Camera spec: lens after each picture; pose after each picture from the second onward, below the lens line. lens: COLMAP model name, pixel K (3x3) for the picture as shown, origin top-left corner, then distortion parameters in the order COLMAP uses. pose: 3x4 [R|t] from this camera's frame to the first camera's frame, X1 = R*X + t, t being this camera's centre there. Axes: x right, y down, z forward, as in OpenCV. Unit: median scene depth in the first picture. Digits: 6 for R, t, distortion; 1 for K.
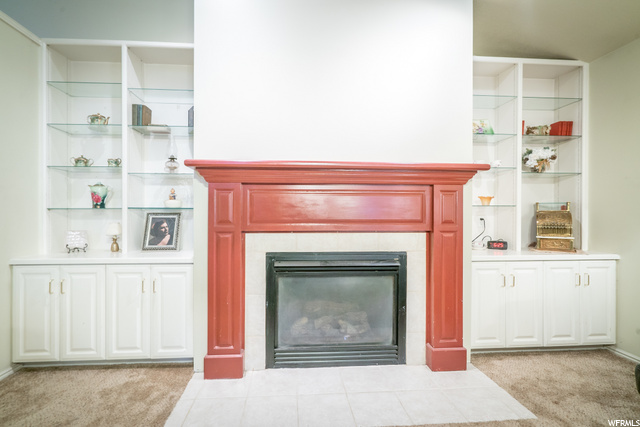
lens RADIAL K [[295.2, 0, 314.0], [0, 295.2, 215.4], [0, 0, 1]] dist [-0.003229, -0.000471]
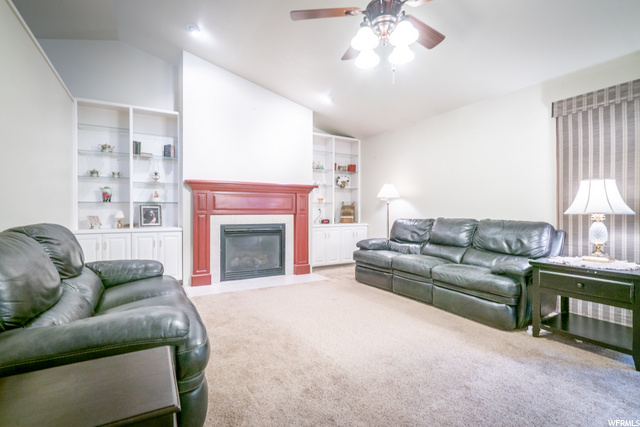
lens RADIAL K [[297.9, 0, 320.0], [0, 297.9, 213.5], [0, 0, 1]] dist [-0.008680, -0.000030]
pose [[0.898586, -0.005498, 0.438762, -0.415571], [0.002521, 0.999970, 0.007368, 0.033002], [-0.438789, -0.005515, 0.898573, -1.077666]]
